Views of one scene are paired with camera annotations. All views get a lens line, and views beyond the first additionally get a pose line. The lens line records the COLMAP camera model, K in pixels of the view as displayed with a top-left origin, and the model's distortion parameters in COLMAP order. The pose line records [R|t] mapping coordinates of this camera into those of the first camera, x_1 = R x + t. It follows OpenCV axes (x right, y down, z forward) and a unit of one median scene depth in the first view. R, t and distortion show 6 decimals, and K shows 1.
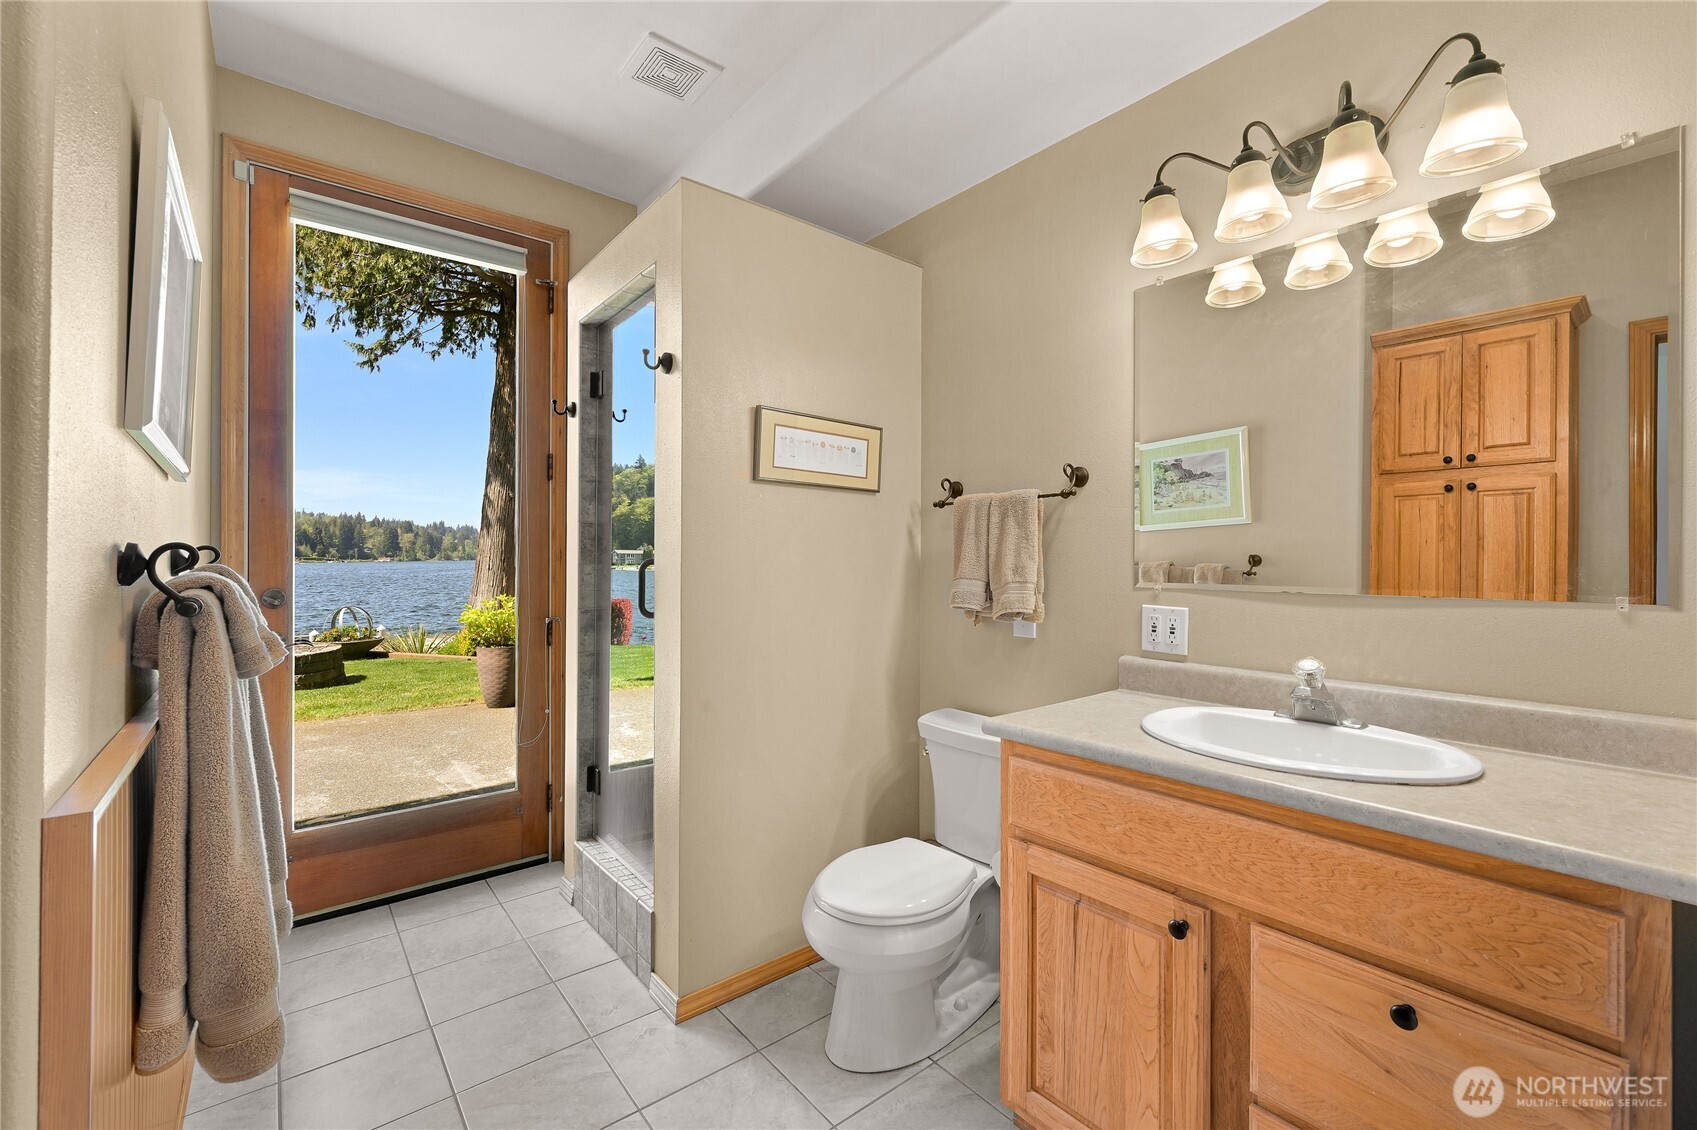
lens RADIAL K [[713.1, 0, 847.5], [0, 713.1, 555.1], [0, 0, 1]] dist [0.009733, 0.000240]
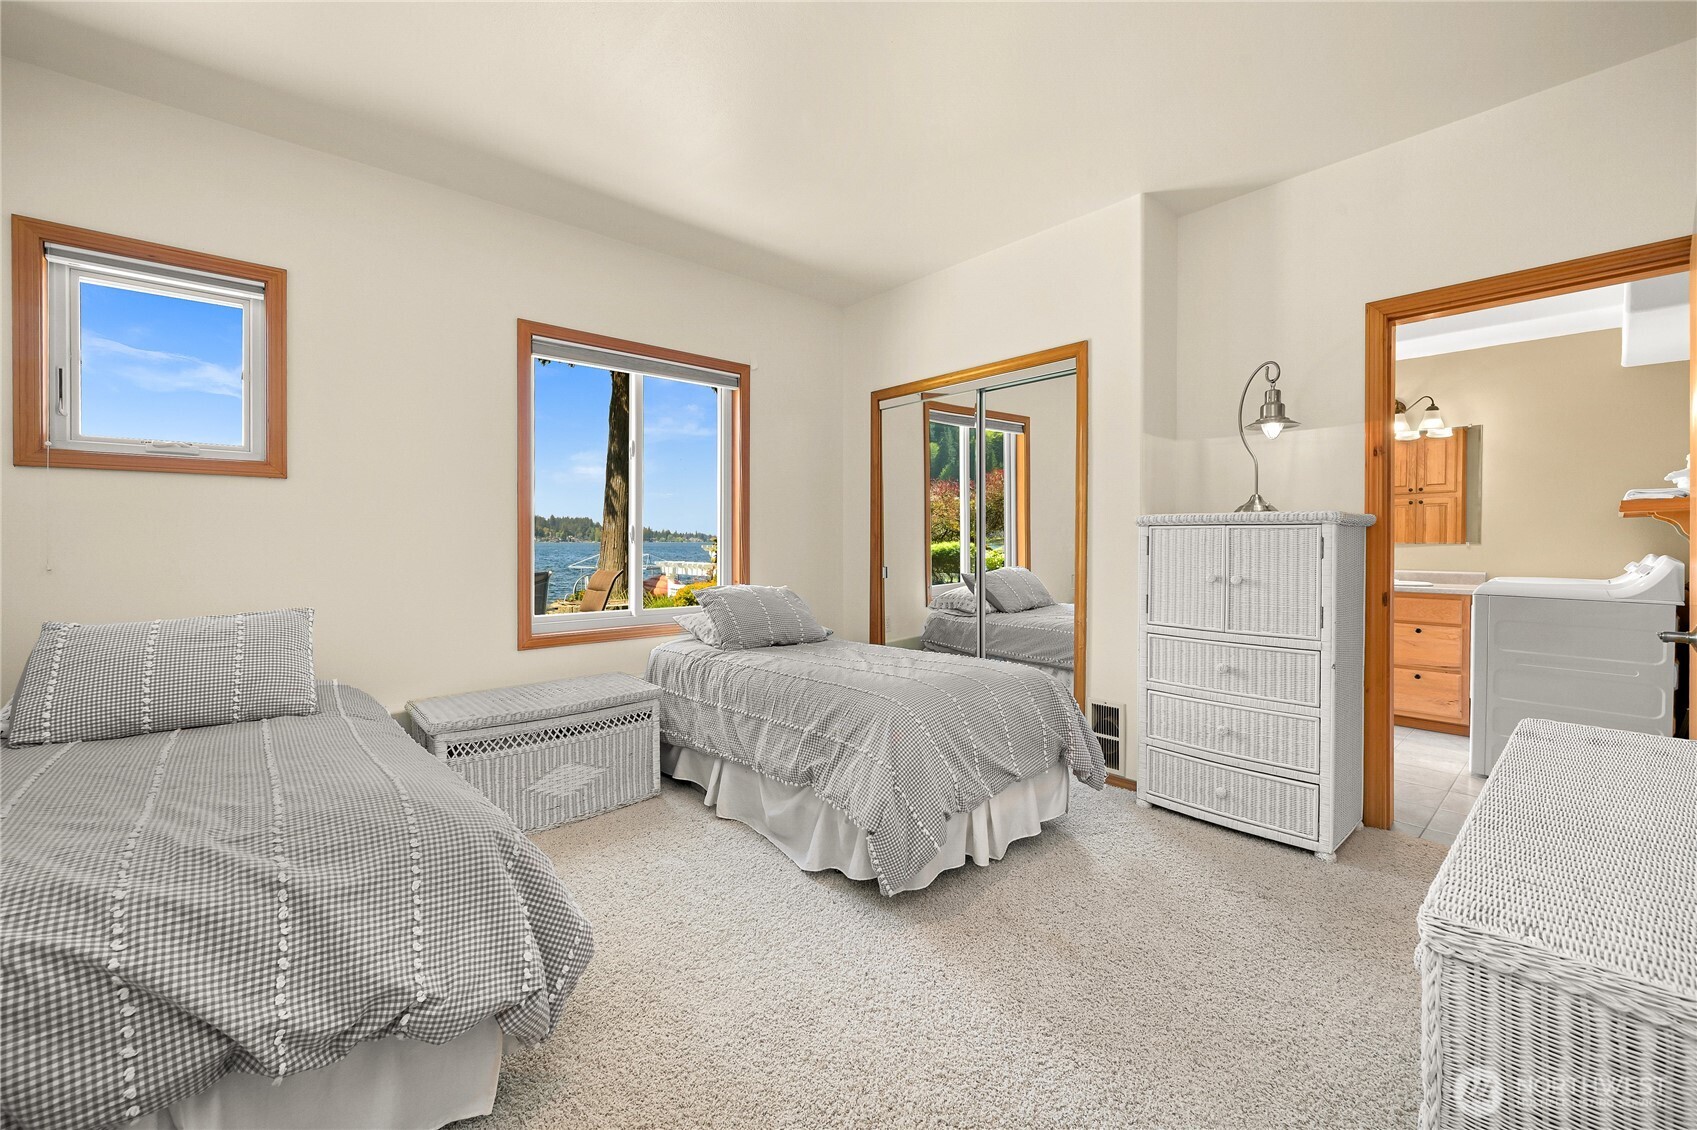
lens RADIAL K [[689.5, 0, 861.3], [0, 689.5, 544.3], [0, 0, 1]] dist [0.003743, 0.000208]
pose [[0.998439, 0.001015, 0.055853, -0.952289], [-0.001422, 0.999973, 0.007252, 0.020333], [-0.055844, -0.007320, 0.998413, -1.009807]]
